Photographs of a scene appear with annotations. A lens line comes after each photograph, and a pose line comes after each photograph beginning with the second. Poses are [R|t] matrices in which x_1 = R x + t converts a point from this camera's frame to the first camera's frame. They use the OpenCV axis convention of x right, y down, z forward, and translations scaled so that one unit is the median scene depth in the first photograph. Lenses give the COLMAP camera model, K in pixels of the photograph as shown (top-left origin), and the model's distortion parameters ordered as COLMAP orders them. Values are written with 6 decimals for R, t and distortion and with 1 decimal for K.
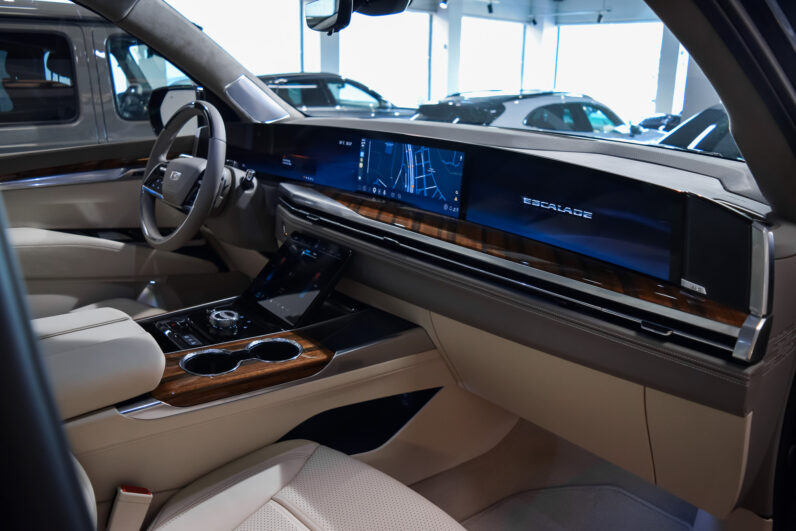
lens RADIAL K [[621.9, 0, 399.4], [0, 621.9, 263.7], [0, 0, 1]] dist [-0.095136, 0.022771]
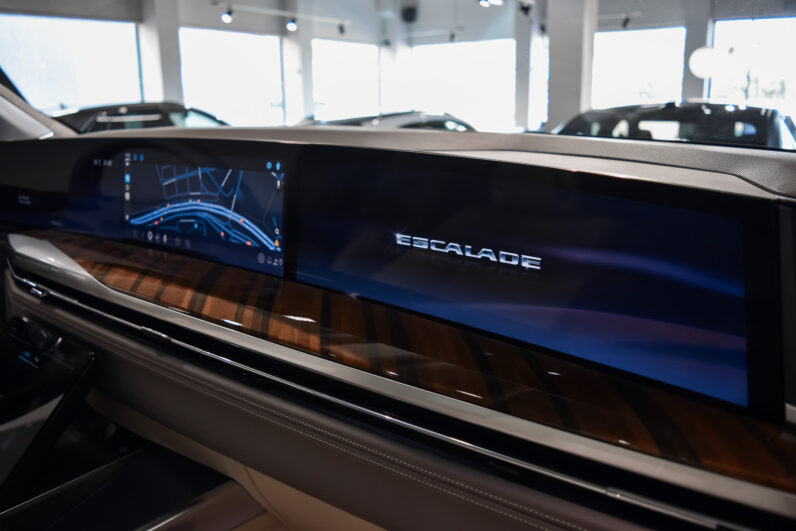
lens RADIAL K [[621.9, 0, 401.3], [0, 621.9, 258.9], [0, 0, 1]] dist [-0.095136, 0.022771]
pose [[0.975018, -0.081803, 0.206513, 0.077211], [0.092752, 0.994721, -0.043889, -0.050587], [-0.201832, 0.061947, 0.977459, 0.396042]]
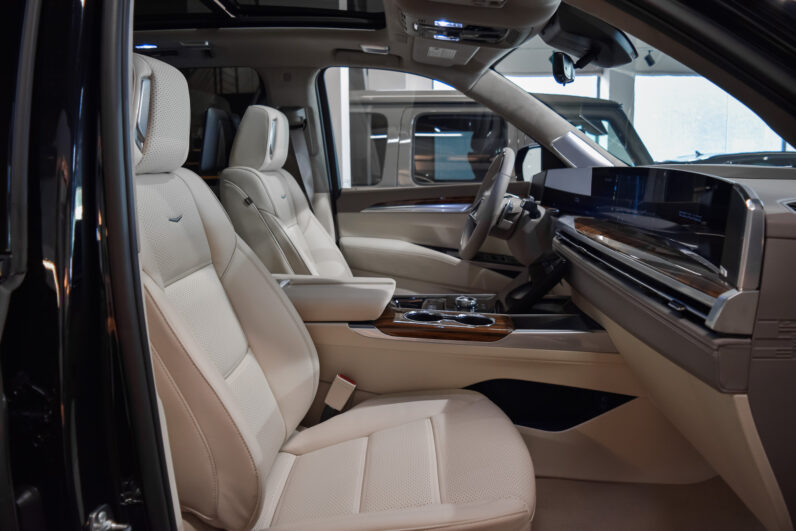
lens RADIAL K [[621.9, 0, 396.0], [0, 621.9, 263.6], [0, 0, 1]] dist [-0.095136, 0.022771]
pose [[0.723109, 0.085047, -0.685478, 0.466696], [-0.179108, 0.981534, -0.067162, 0.115262], [0.667108, 0.171340, 0.724989, -0.066608]]
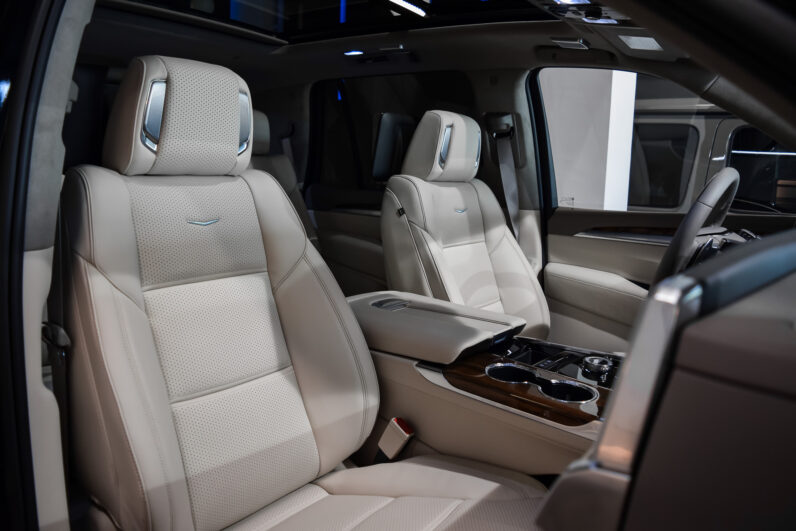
lens RADIAL K [[621.9, 0, 391.9], [0, 621.9, 263.4], [0, 0, 1]] dist [-0.095136, 0.022771]
pose [[0.211300, 0.133478, -0.968264, 0.538309], [-0.312797, 0.947769, 0.062392, -0.021713], [0.926019, 0.289687, 0.242015, 0.369208]]
